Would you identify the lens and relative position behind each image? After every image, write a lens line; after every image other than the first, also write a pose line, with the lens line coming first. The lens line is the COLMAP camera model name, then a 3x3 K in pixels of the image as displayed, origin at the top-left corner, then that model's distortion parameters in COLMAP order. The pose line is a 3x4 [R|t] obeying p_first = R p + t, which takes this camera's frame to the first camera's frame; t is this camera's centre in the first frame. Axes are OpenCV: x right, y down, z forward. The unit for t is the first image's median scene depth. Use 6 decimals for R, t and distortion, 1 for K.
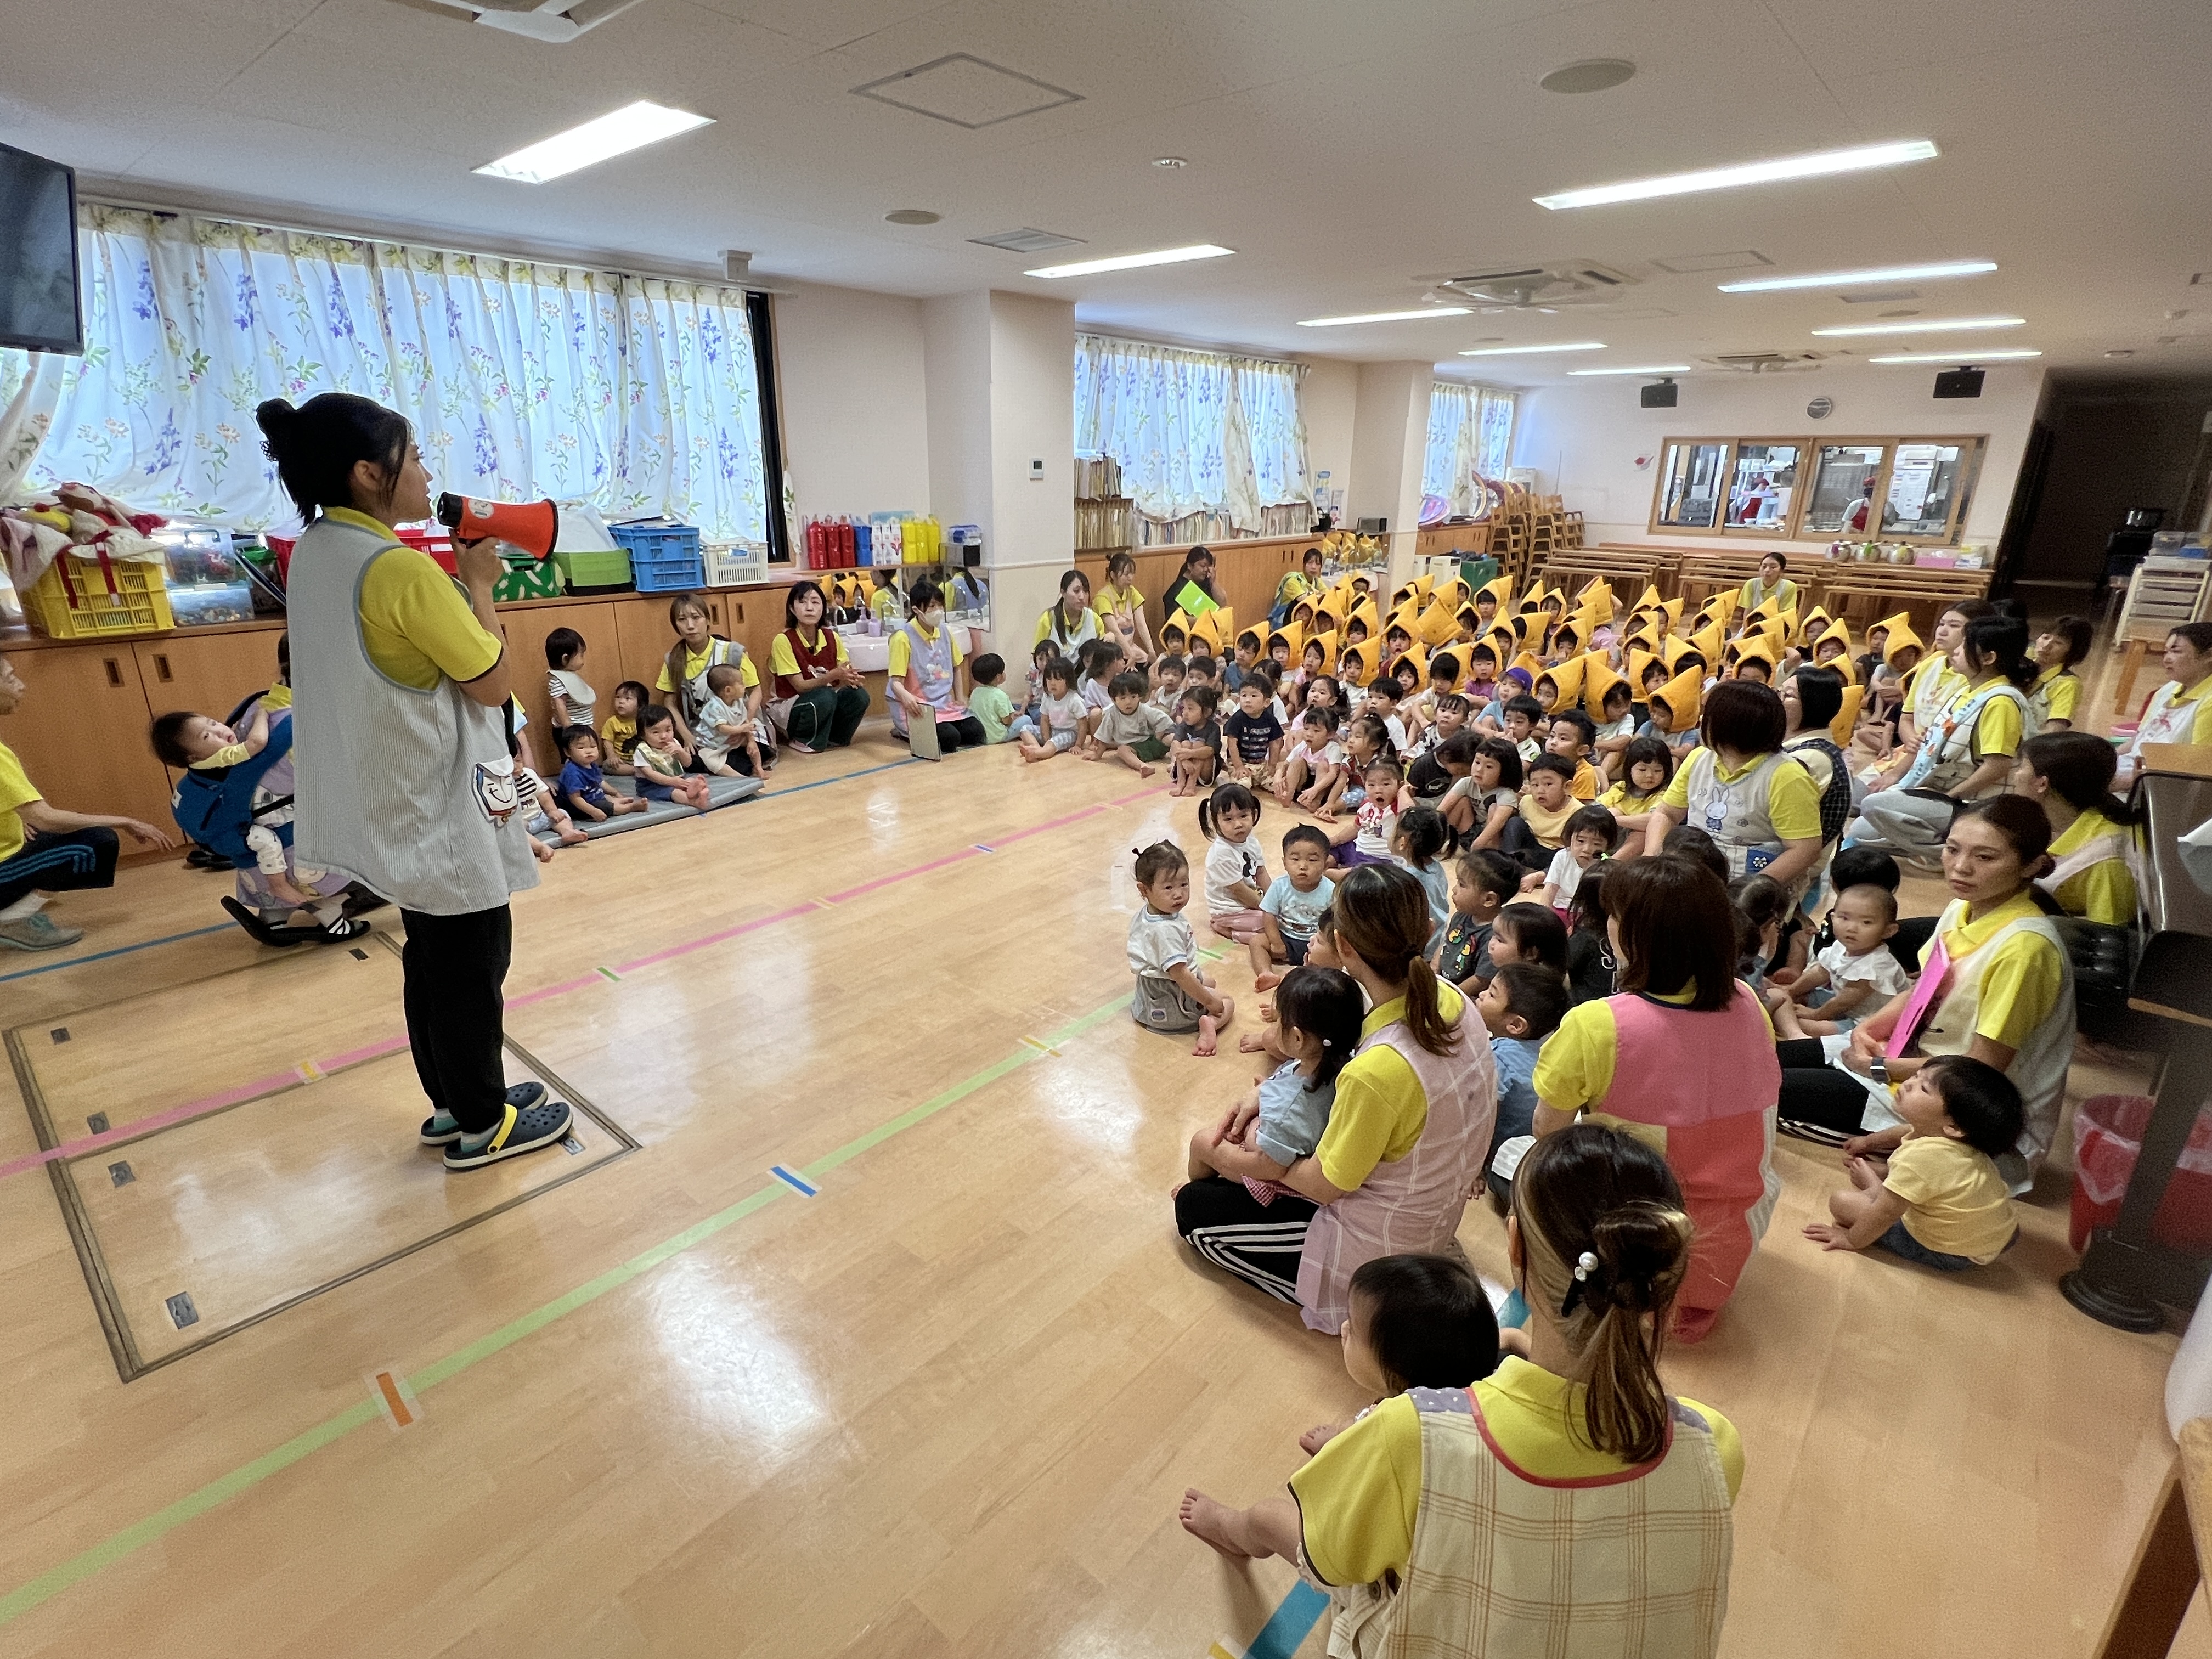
lens RADIAL K [[1074.6, 0, 1106.0], [0, 1074.6, 829.5], [0, 0, 1]] dist [-0.000230, 0.000218]
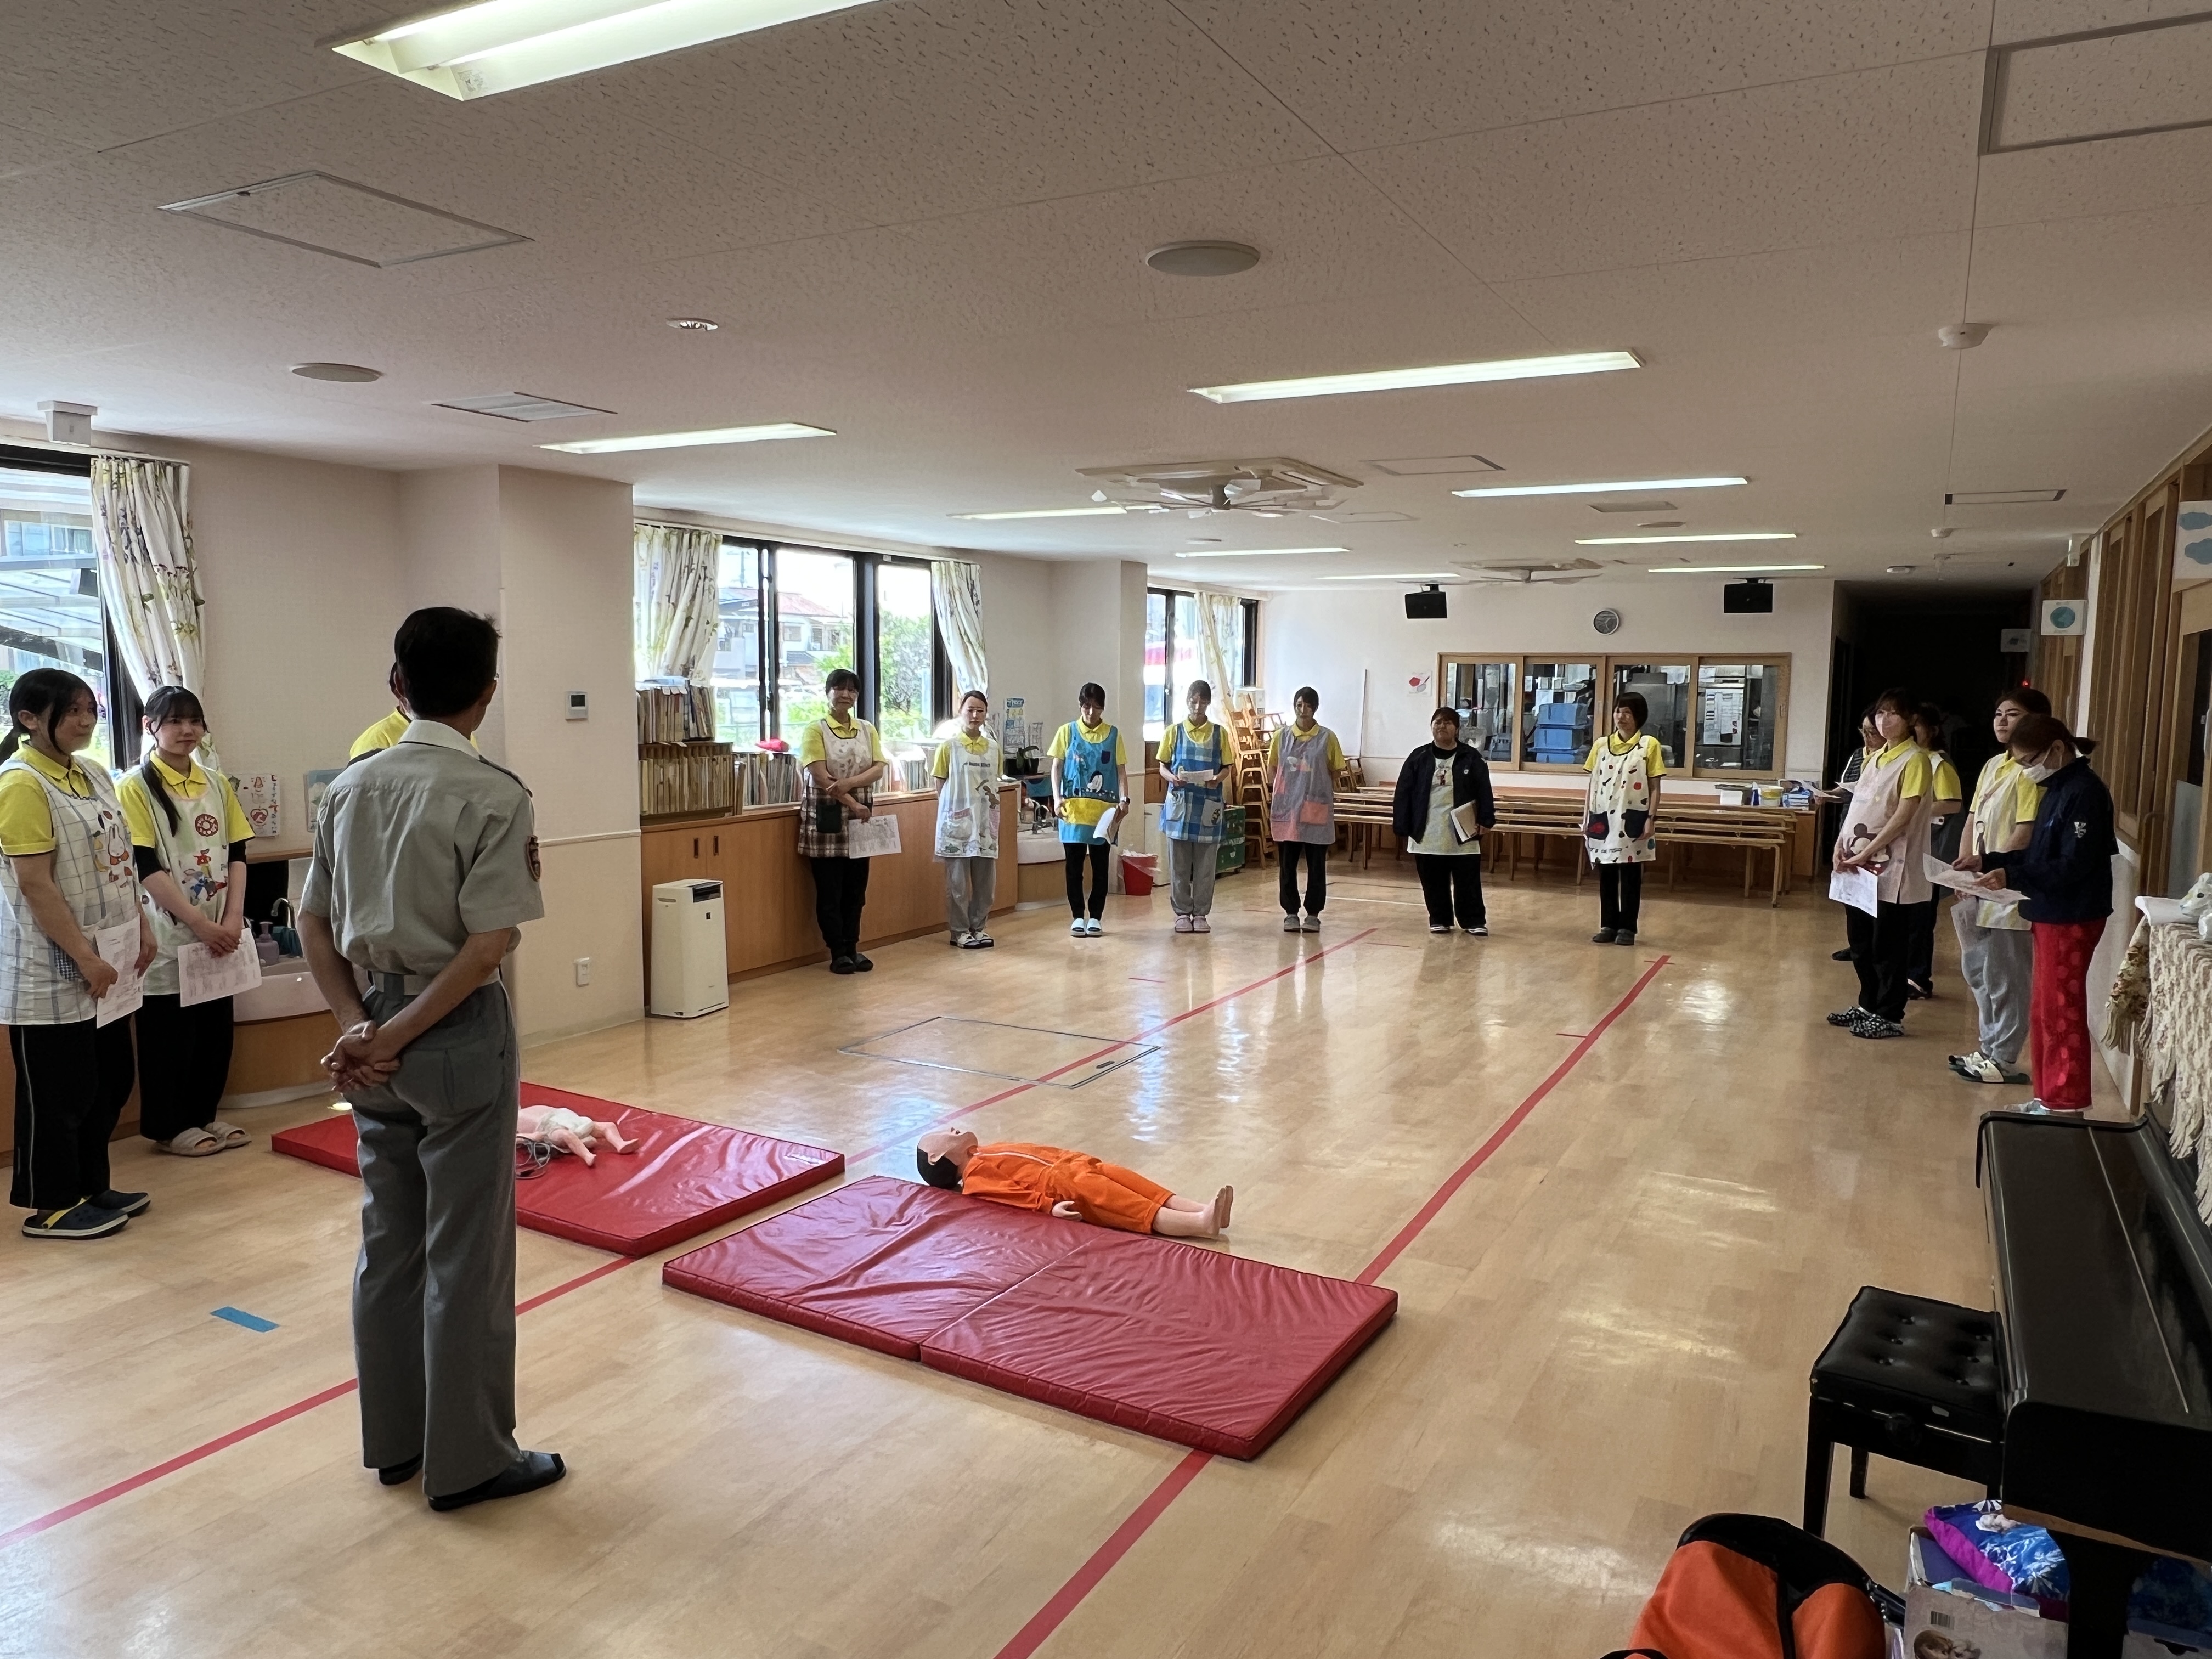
lens RADIAL K [[1509.8, 0, 1106.0], [0, 1509.8, 829.5], [0, 0, 1]] dist [-0.000617, 0.002766]
pose [[0.974079, -0.021639, 0.225171, 0.044027], [0.071470, 0.973866, -0.215587, -0.024861], [-0.214621, 0.226092, 0.950169, 0.025906]]
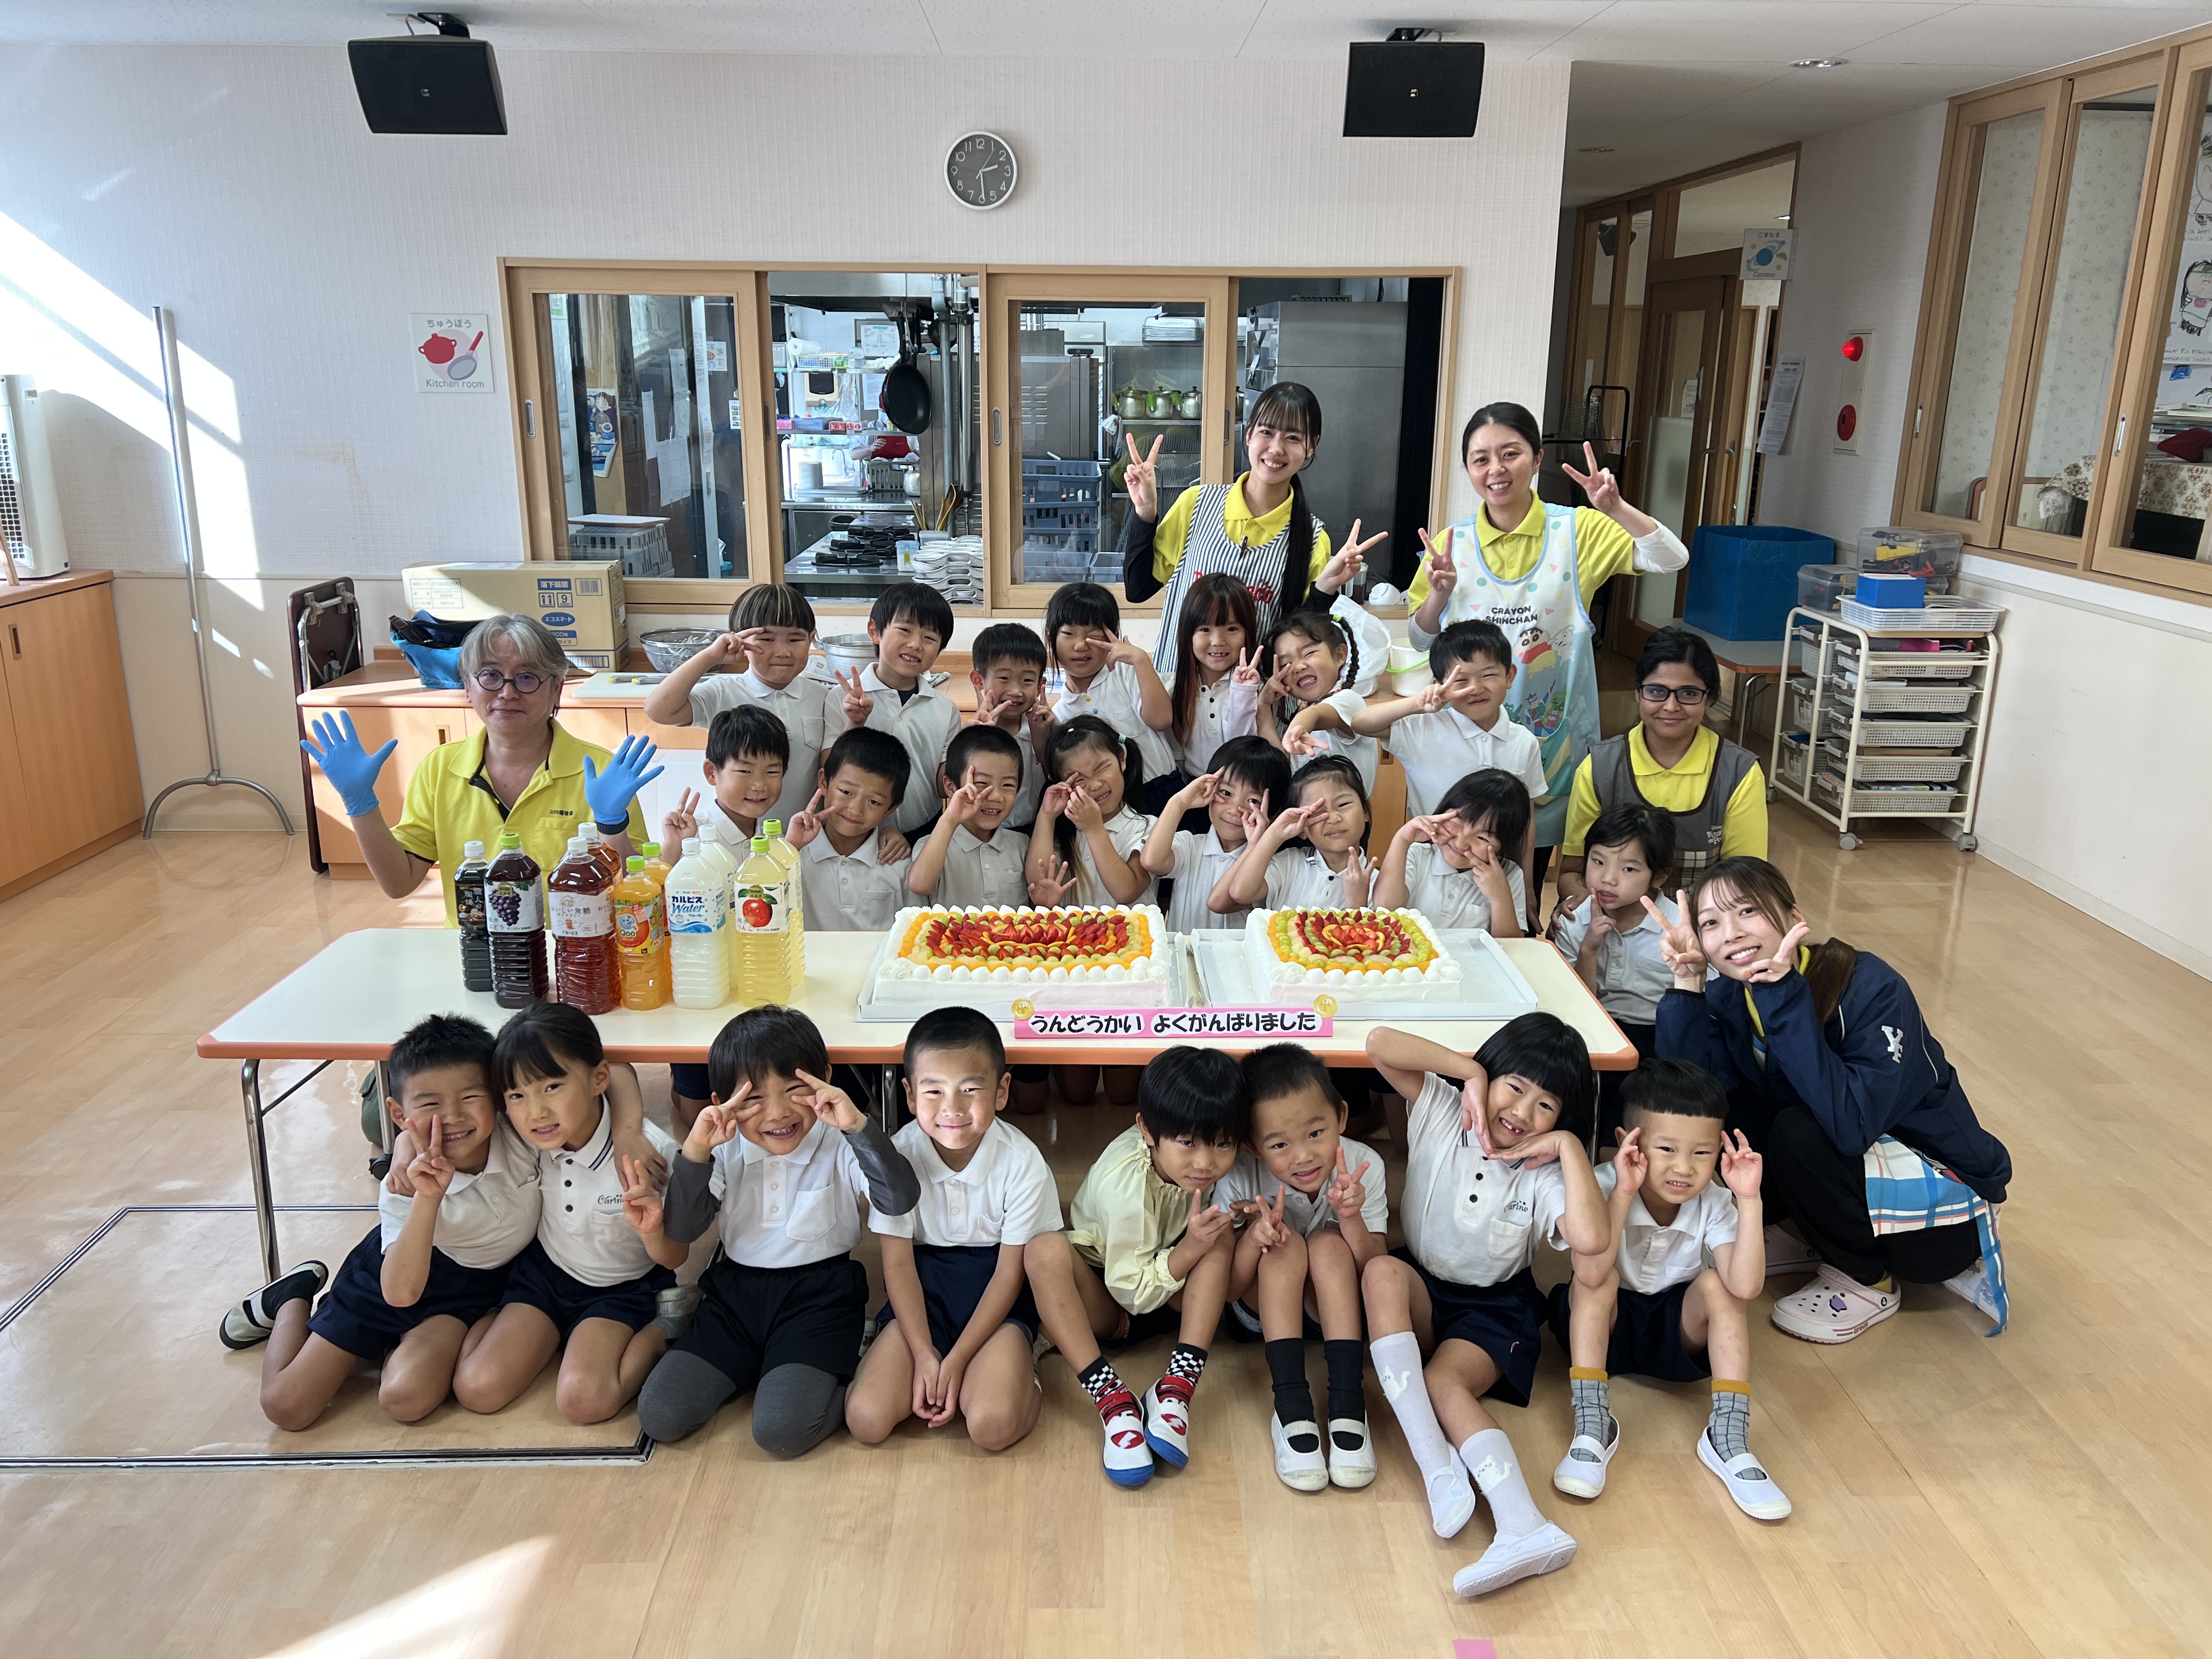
lens RADIAL K [[1677.0, 0, 1106.0], [0, 1677.0, 829.5], [0, 0, 1]] dist [-0.001890, -0.001161]
pose [[0.742014, -0.195111, 0.641363, 0.708557], [0.218709, 0.974819, 0.043521, -0.448796], [-0.633704, 0.107979, 0.766002, 1.269873]]
